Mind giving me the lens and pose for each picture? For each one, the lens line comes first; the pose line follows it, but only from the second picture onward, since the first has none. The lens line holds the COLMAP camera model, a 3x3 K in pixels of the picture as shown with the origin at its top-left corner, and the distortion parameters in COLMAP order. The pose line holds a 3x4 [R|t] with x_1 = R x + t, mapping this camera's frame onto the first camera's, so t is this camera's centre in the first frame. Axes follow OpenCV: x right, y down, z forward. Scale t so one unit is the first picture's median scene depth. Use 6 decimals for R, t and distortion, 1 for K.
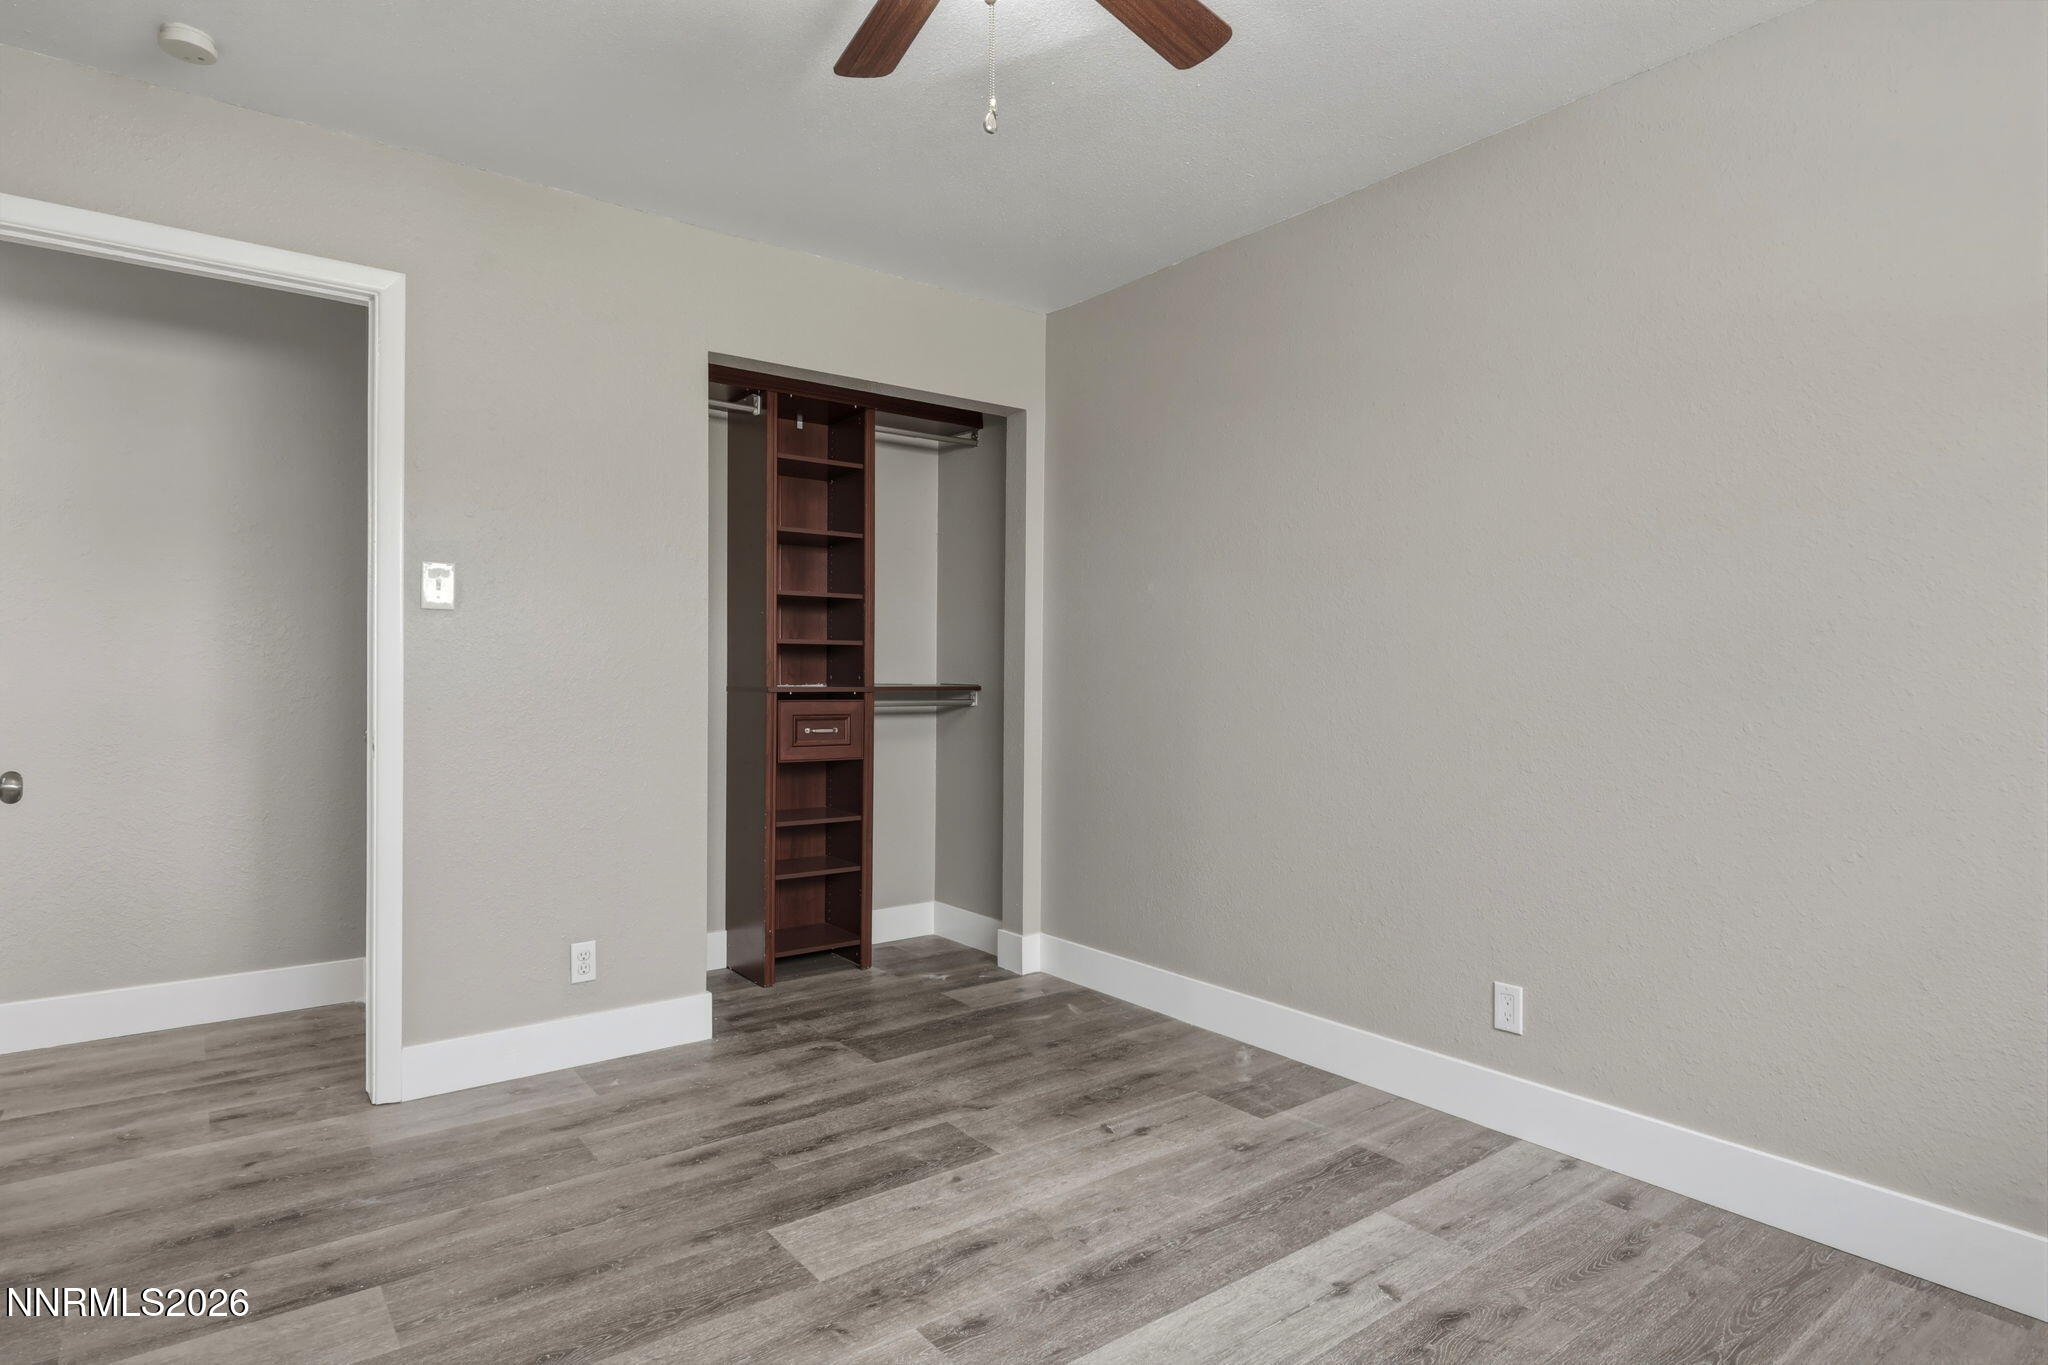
lens RADIAL K [[1103.0, 0, 1020.1], [0, 1103.0, 684.3], [0, 0, 1]] dist [0.000771, 0.000353]
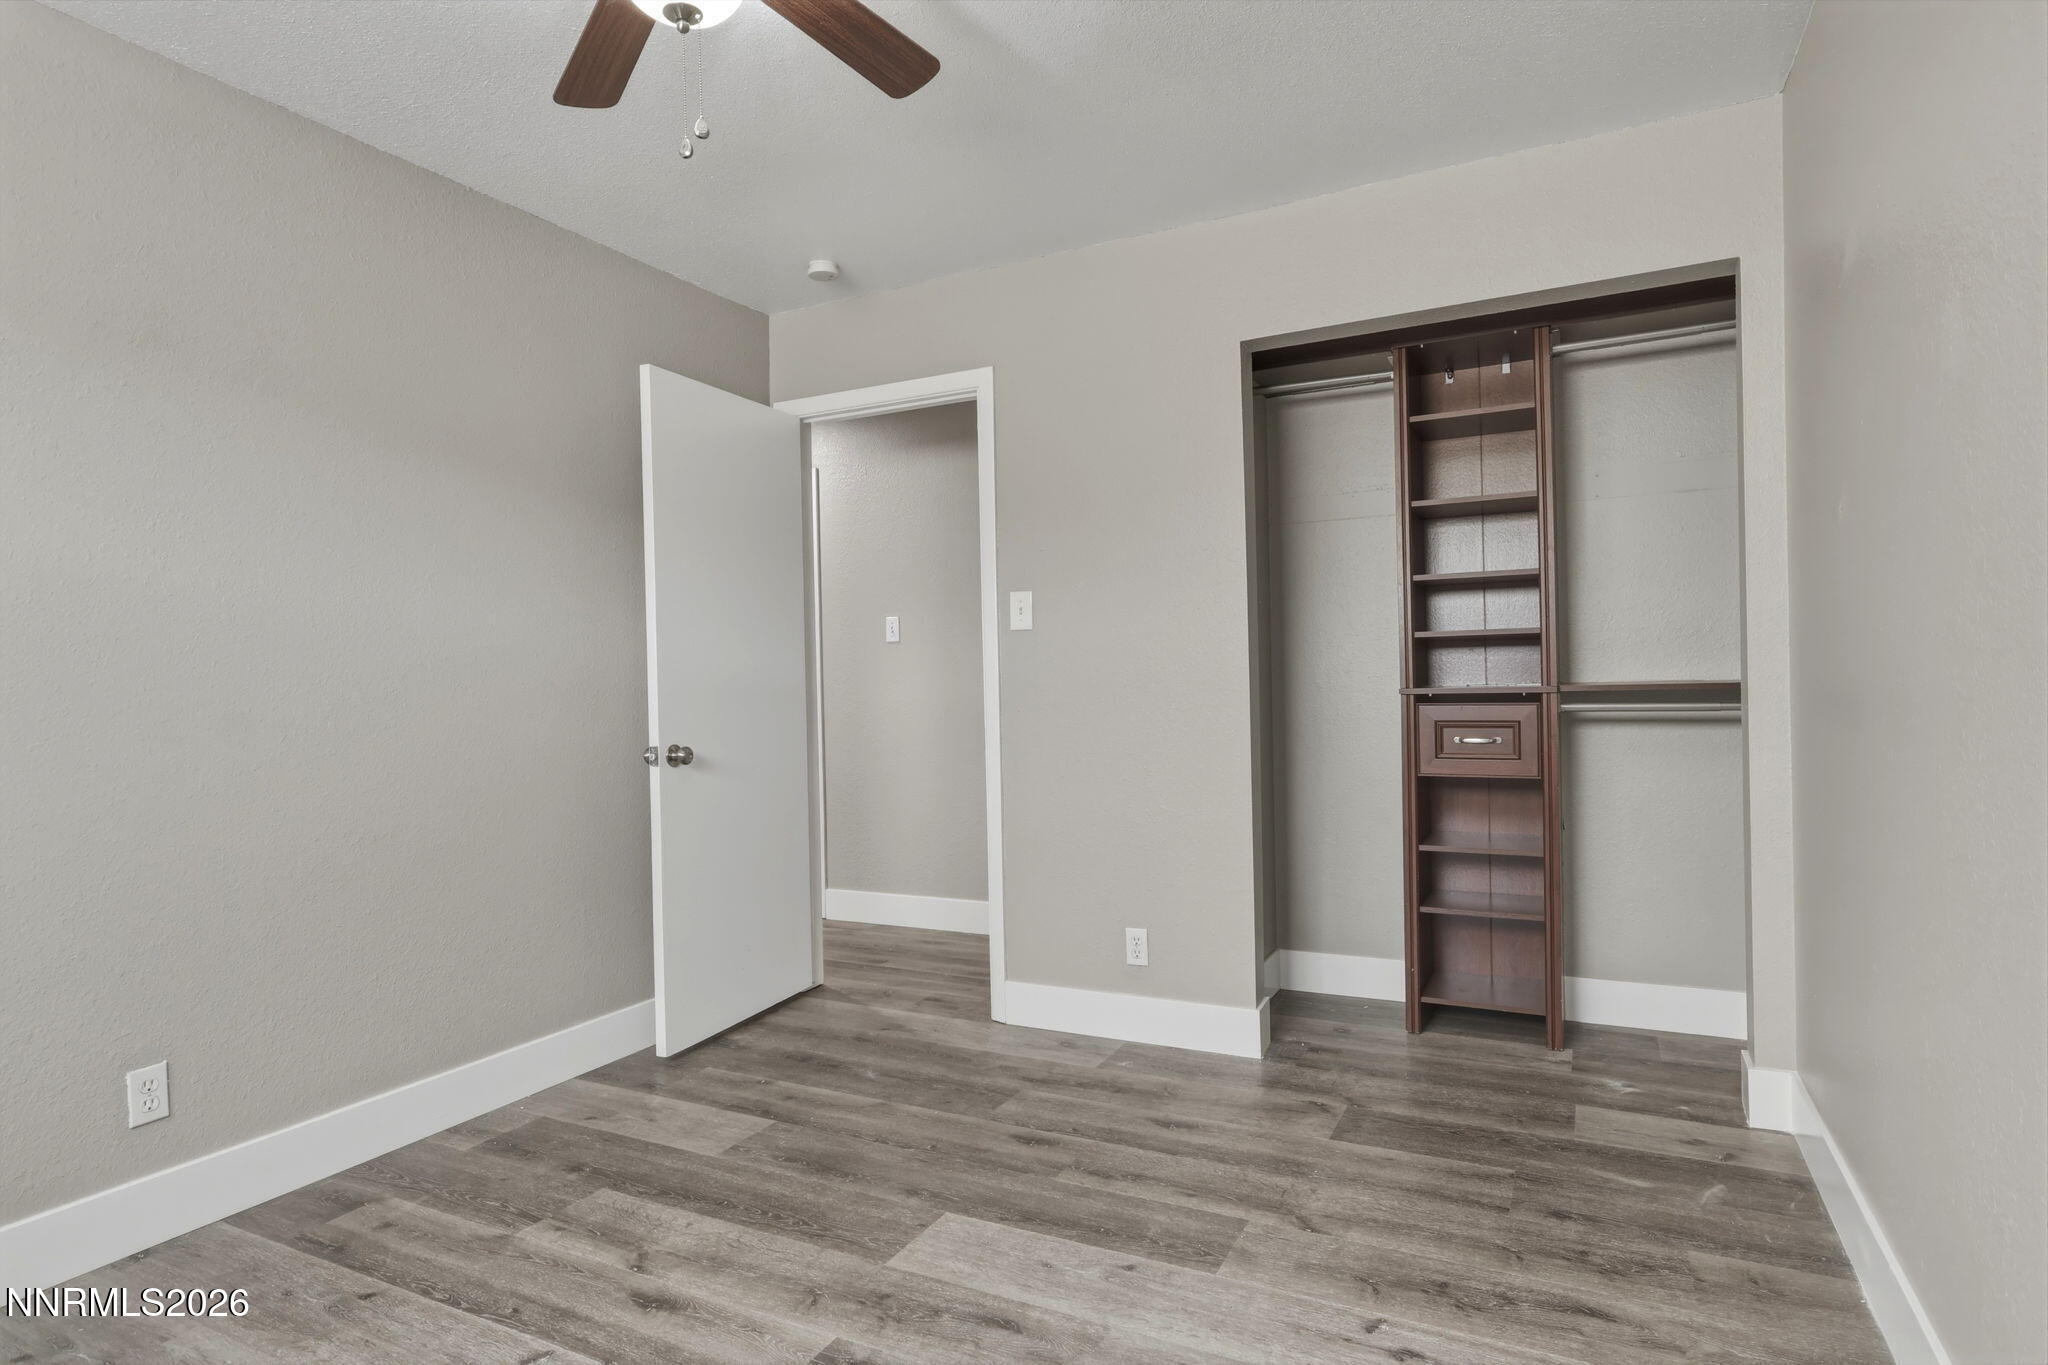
lens RADIAL K [[1103.0, 0, 1020.6], [0, 1103.0, 683.8], [0, 0, 1]] dist [0.000771, 0.000353]
pose [[0.423768, -0.014074, -0.905661, 0.595563], [0.016377, 0.999835, -0.007874, 0.001158], [0.905623, -0.011495, 0.423929, 0.489981]]
